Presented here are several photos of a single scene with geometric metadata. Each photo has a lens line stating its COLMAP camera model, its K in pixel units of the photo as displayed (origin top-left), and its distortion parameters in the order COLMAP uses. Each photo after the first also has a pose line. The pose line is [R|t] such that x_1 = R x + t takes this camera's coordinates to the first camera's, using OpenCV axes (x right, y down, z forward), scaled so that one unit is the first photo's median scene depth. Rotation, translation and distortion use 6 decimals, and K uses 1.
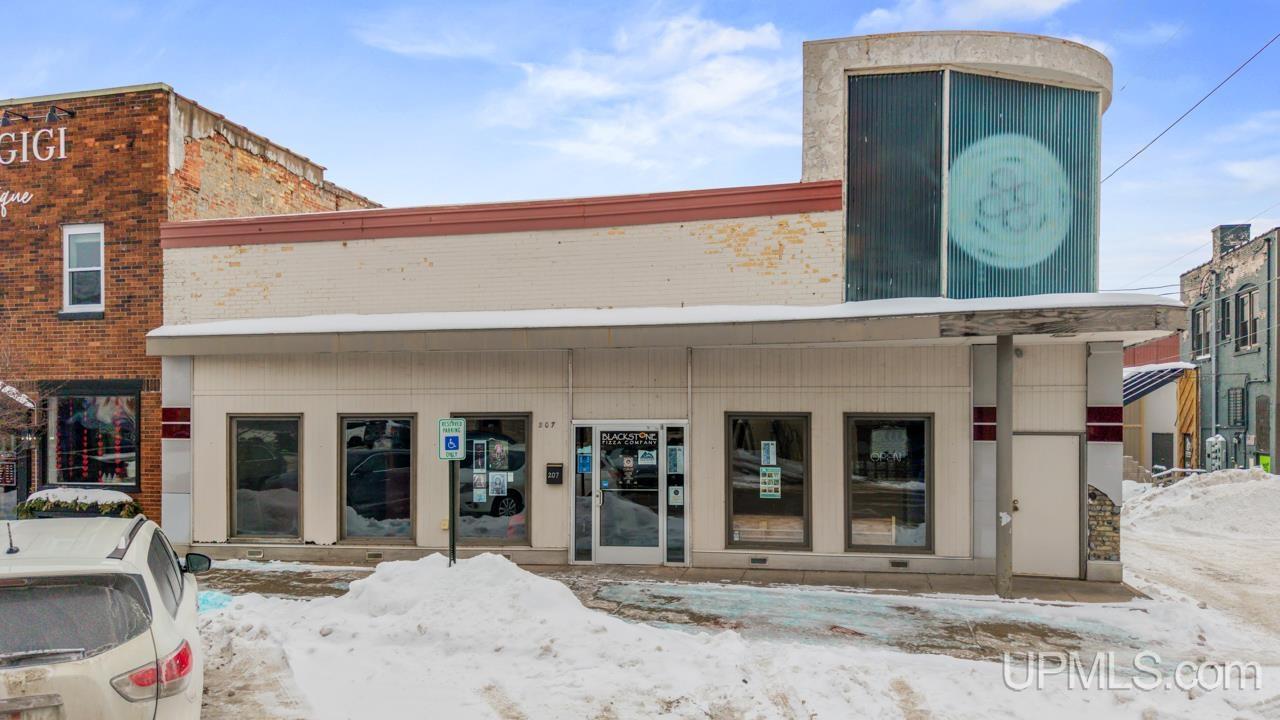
lens RADIAL K [[876.3, 0, 640.5], [0, 876.3, 315.0], [0, 0, 1]] dist [0.105482, -0.179972]
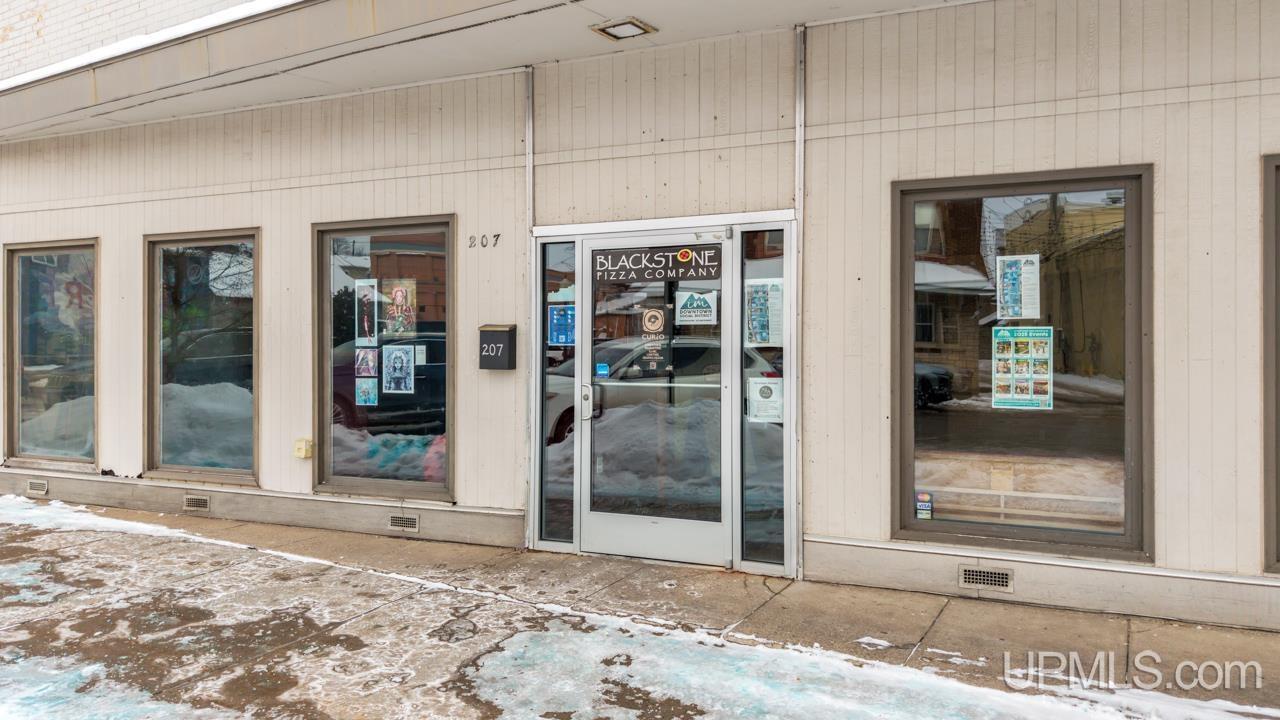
lens RADIAL K [[876.3, 0, 640.5], [0, 876.3, 315.0], [0, 0, 1]] dist [0.105482, -0.179972]
pose [[0.959026, -0.008847, -0.283180, 0.098929], [0.032867, 0.996238, 0.080185, 0.131673], [0.281406, -0.086207, 0.955709, 0.599227]]
